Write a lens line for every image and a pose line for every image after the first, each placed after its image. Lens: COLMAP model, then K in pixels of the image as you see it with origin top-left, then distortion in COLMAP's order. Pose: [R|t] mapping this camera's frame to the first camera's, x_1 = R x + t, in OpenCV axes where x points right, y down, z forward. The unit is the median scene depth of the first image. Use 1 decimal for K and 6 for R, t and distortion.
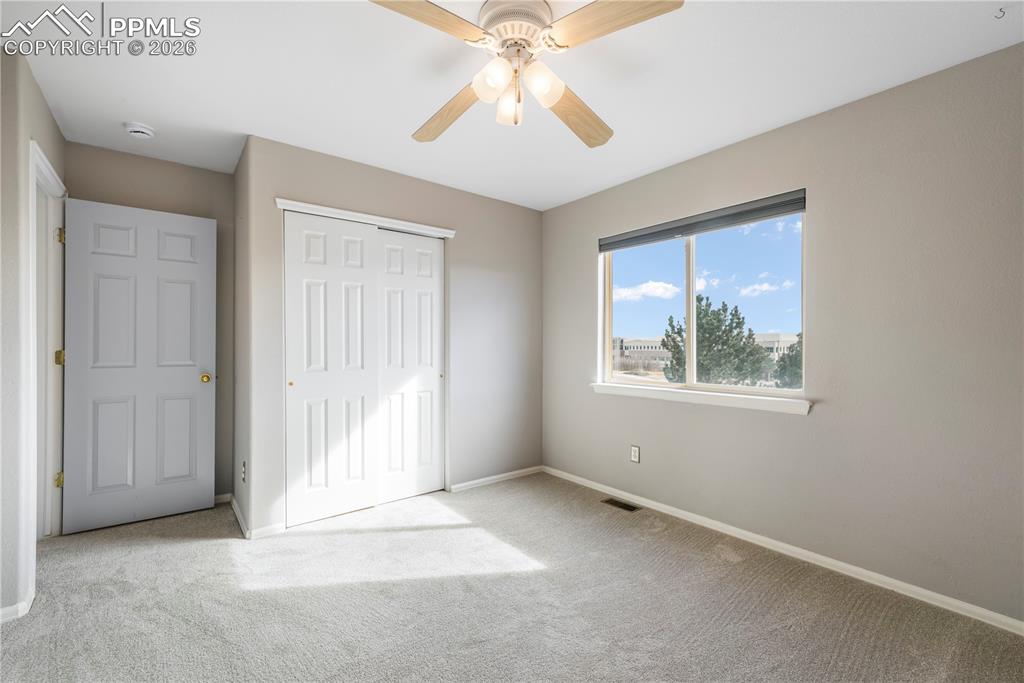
lens RADIAL K [[450.4, 0, 507.7], [0, 450.4, 341.8], [0, 0, 1]] dist [0.003535, 0.001941]
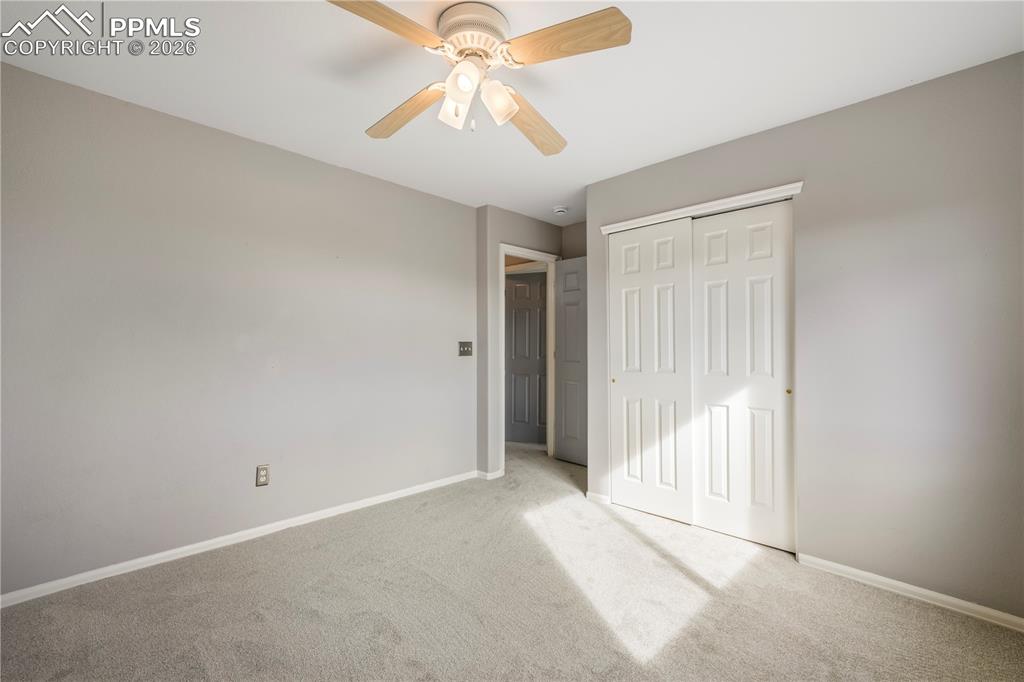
lens RADIAL K [[450.4, 0, 506.9], [0, 450.4, 343.4], [0, 0, 1]] dist [0.003535, 0.001941]
pose [[0.093448, -0.010644, -0.995567, 0.615788], [0.000690, 0.999943, -0.010626, 0.008049], [0.995624, 0.000306, 0.093451, 0.577581]]
